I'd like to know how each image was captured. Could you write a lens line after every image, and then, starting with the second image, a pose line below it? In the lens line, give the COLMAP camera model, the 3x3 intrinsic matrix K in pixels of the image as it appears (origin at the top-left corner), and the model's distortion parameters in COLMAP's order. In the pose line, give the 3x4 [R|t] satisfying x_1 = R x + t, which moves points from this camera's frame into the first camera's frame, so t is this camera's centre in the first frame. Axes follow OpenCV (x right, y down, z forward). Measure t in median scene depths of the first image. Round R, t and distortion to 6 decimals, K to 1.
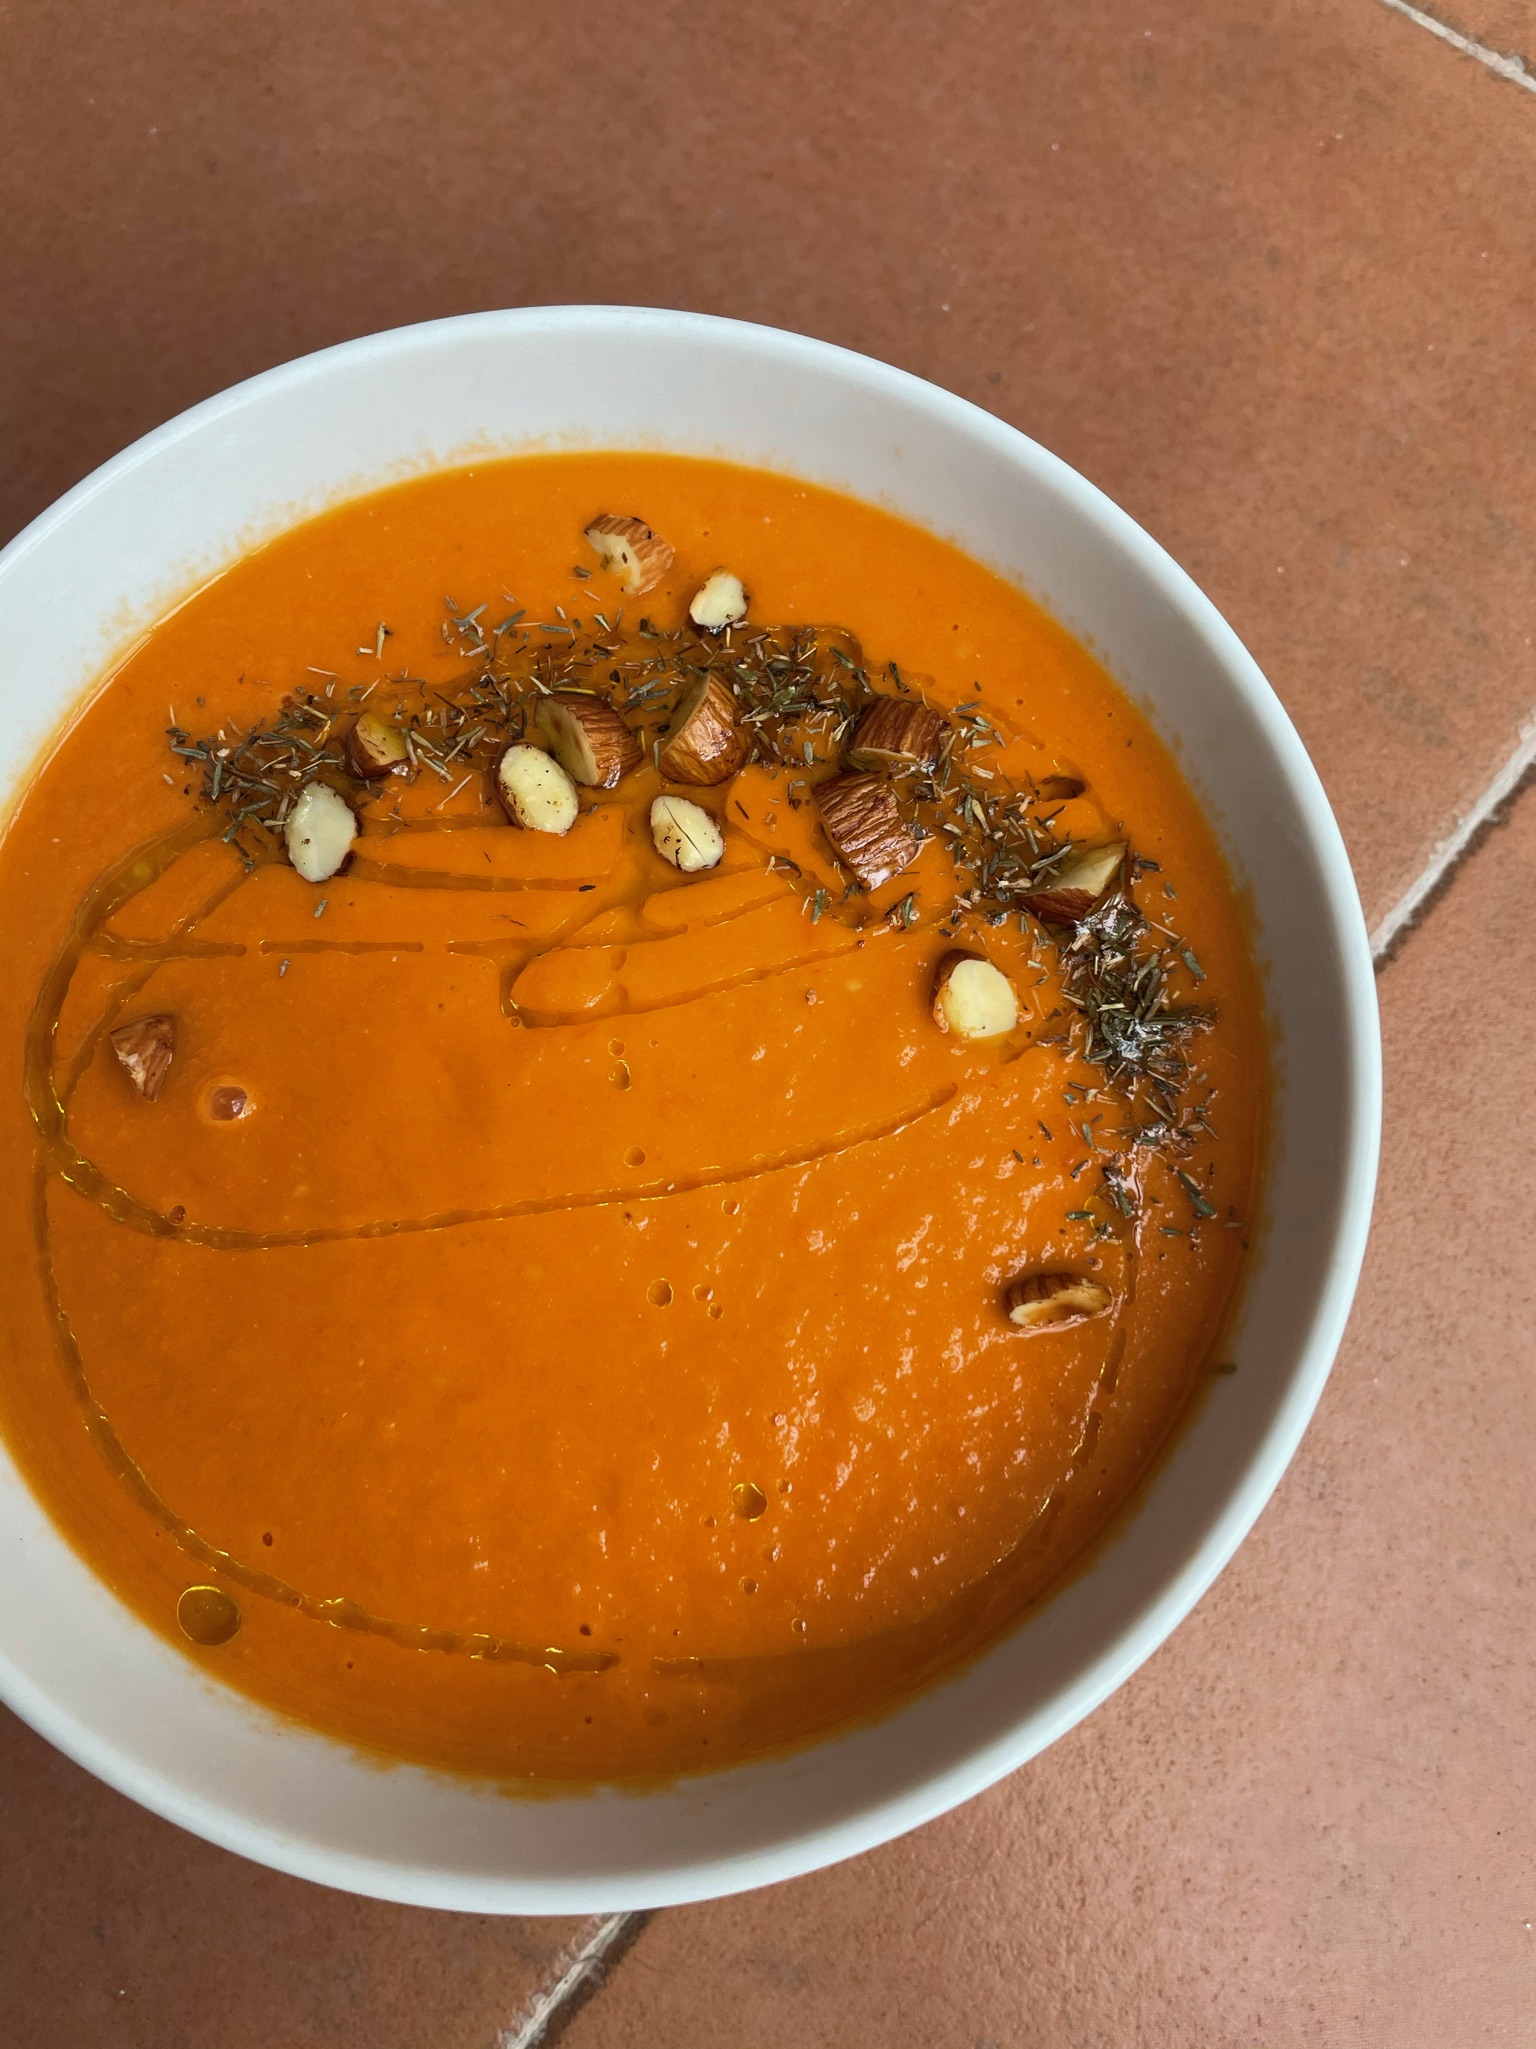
lens RADIAL K [[1575.2, 0, 764.9], [0, 1575.2, 1033.1], [0, 0, 1]] dist [0.061135, -0.114719]
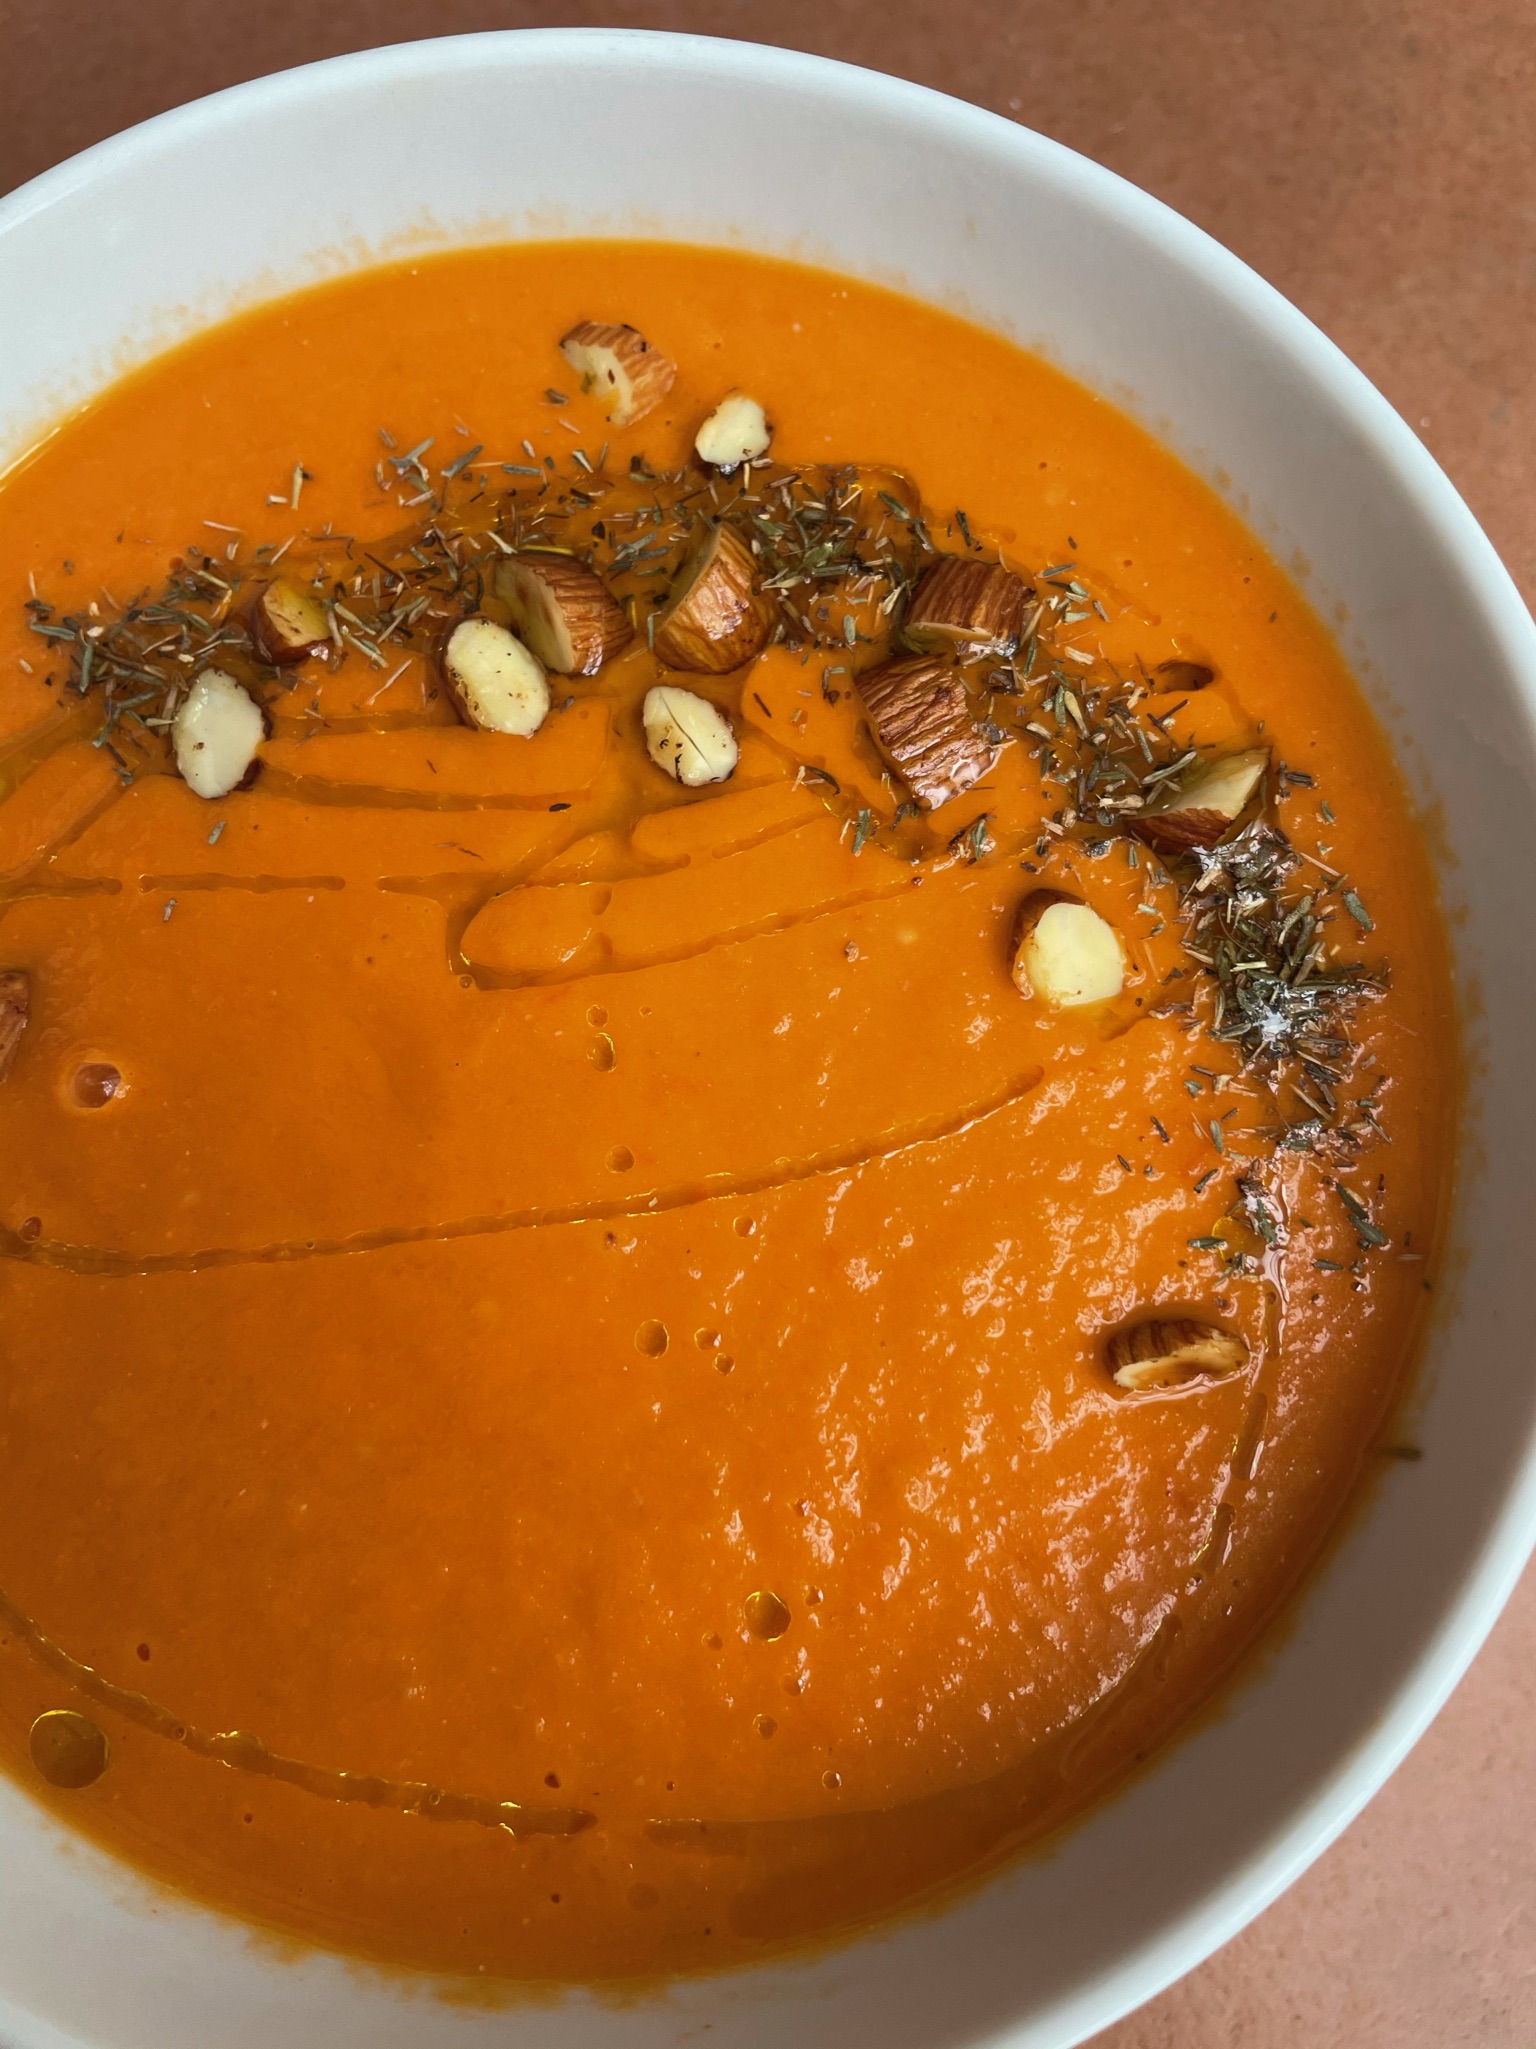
lens RADIAL K [[1575.2, 0, 770.8], [0, 1575.2, 1019.1], [0, 0, 1]] dist [0.061135, -0.114719]
pose [[0.999910, 0.004581, -0.012601, 0.000044], [-0.004163, 0.999447, 0.032983, -0.014848], [0.012745, -0.032928, 0.999376, 0.233285]]
